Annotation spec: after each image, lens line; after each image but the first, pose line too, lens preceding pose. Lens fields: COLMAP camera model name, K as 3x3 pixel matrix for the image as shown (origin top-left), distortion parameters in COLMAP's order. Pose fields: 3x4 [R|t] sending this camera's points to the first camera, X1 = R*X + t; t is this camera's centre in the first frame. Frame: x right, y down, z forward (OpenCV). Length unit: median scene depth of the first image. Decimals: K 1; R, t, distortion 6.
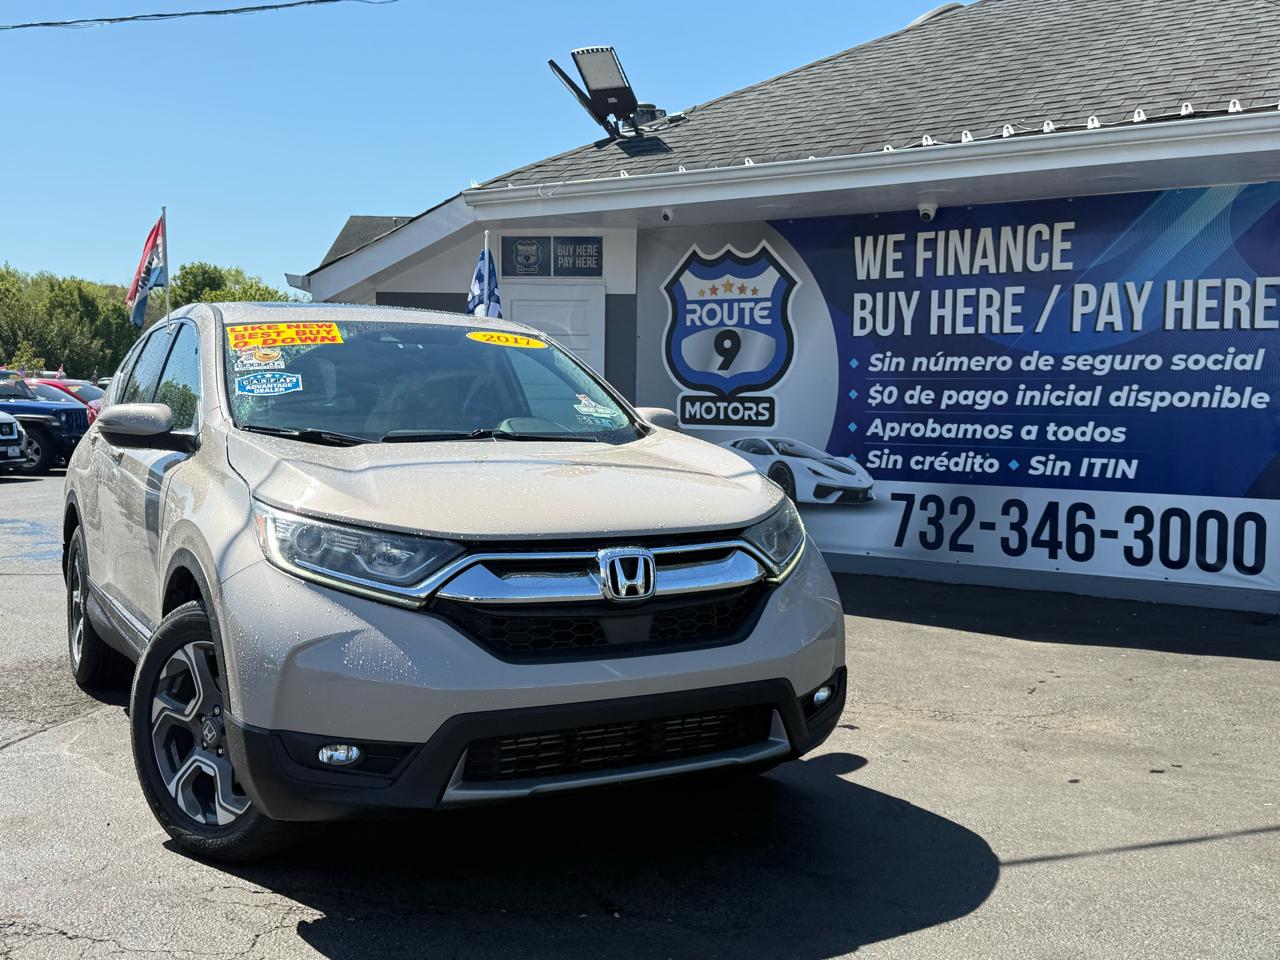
lens RADIAL K [[1424.2, 0, 594.8], [0, 1424.2, 495.7], [0, 0, 1]] dist [0.015388, 0.000000]
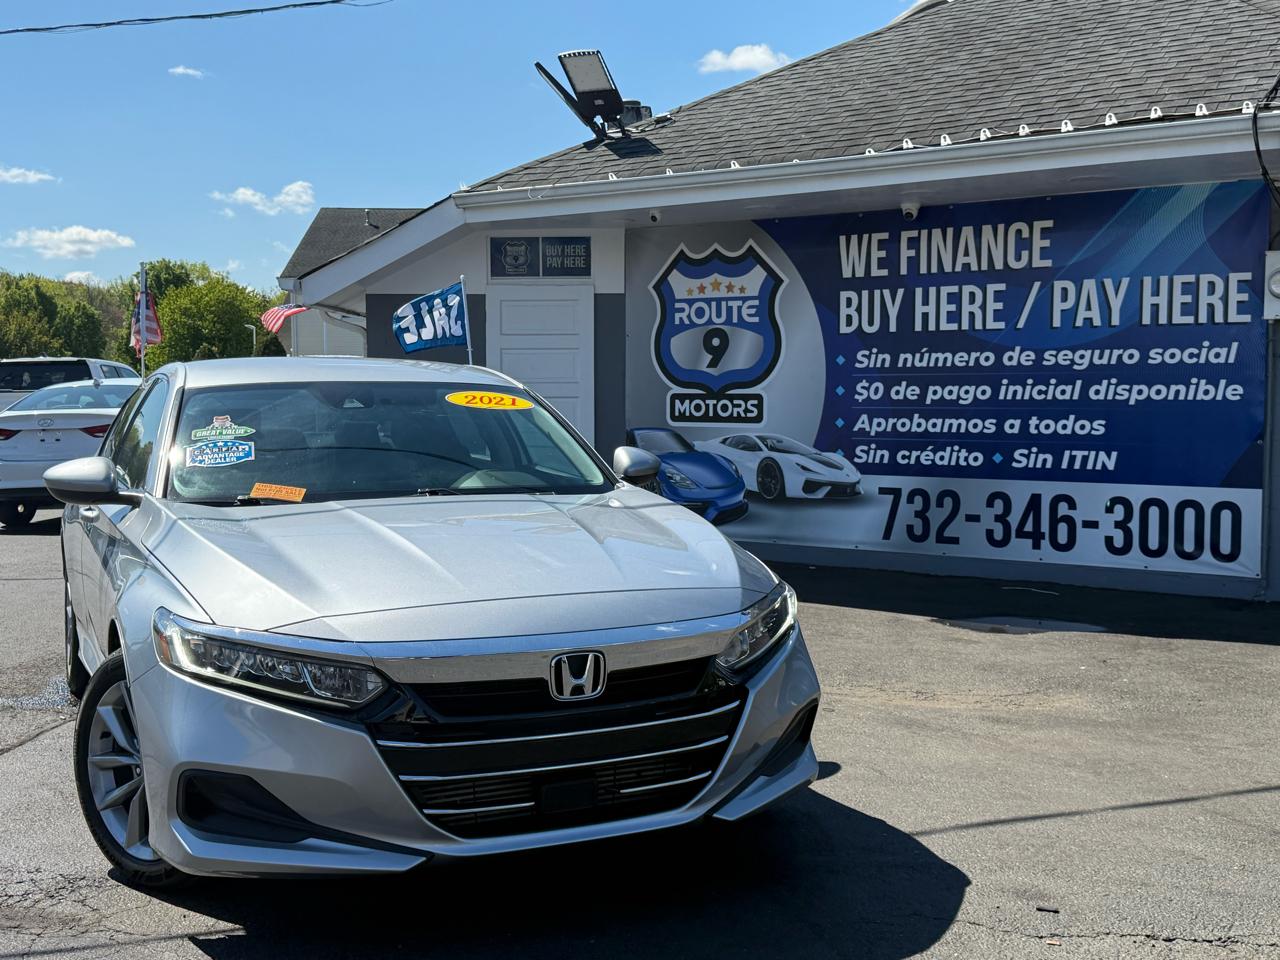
lens RADIAL K [[1497.6, 0, 590.6], [0, 1497.6, 498.6], [0, 0, 1]] dist [0.020317, 0.000000]
pose [[0.999889, -0.012012, 0.008781, -0.007290], [0.012002, 0.999927, 0.001183, 0.002614], [-0.008794, -0.001078, 0.999961, -0.071197]]
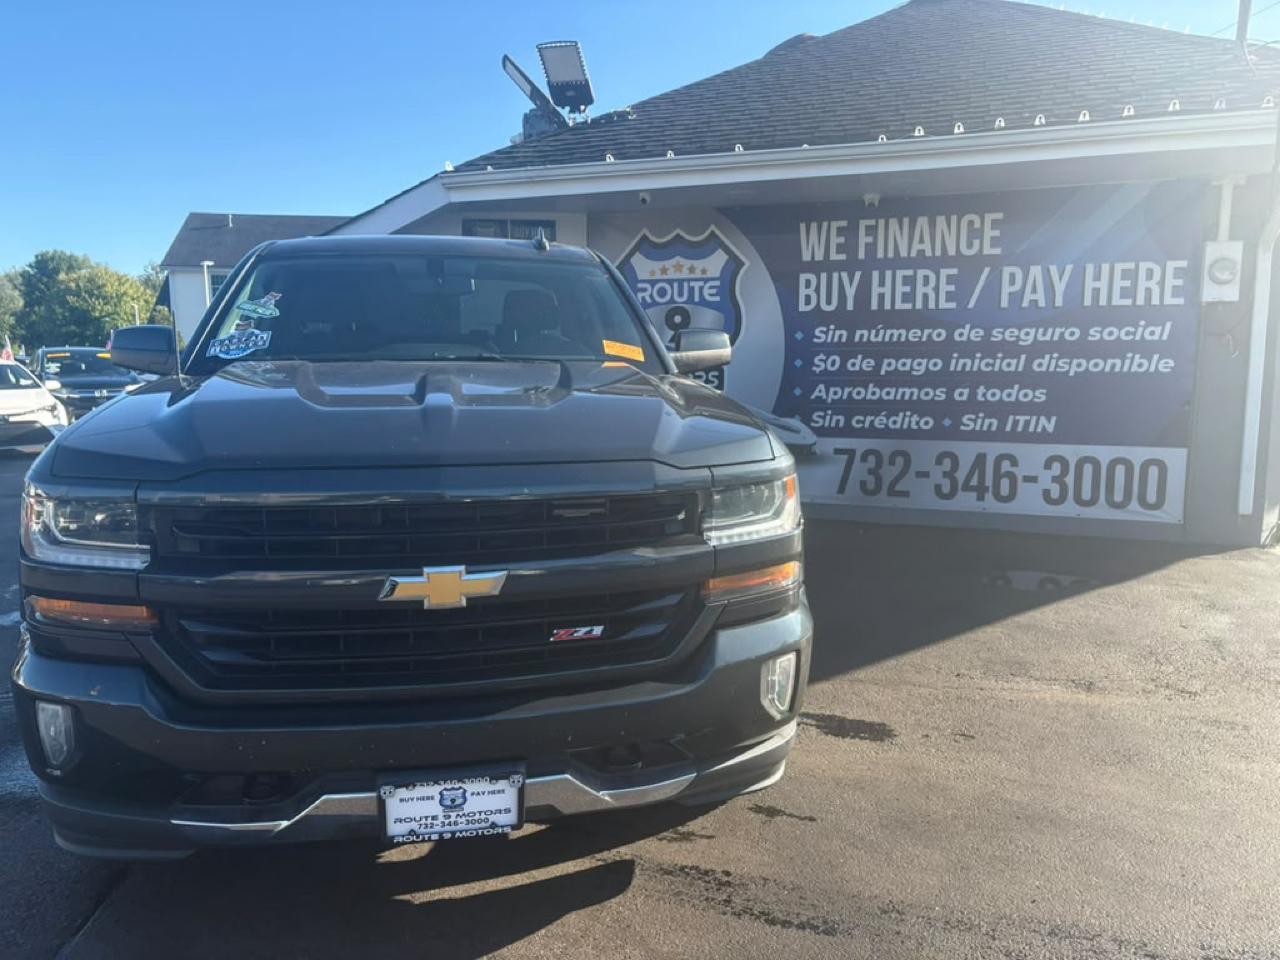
lens RADIAL K [[1022.1, 0, 606.4], [0, 1022.1, 500.2], [0, 0, 1]] dist [-0.037759, 0.065813]
pose [[0.971425, -0.046973, 0.232651, -0.175295], [0.030105, 0.996689, 0.075532, -0.029325], [-0.235428, -0.066370, 0.969623, 0.248708]]
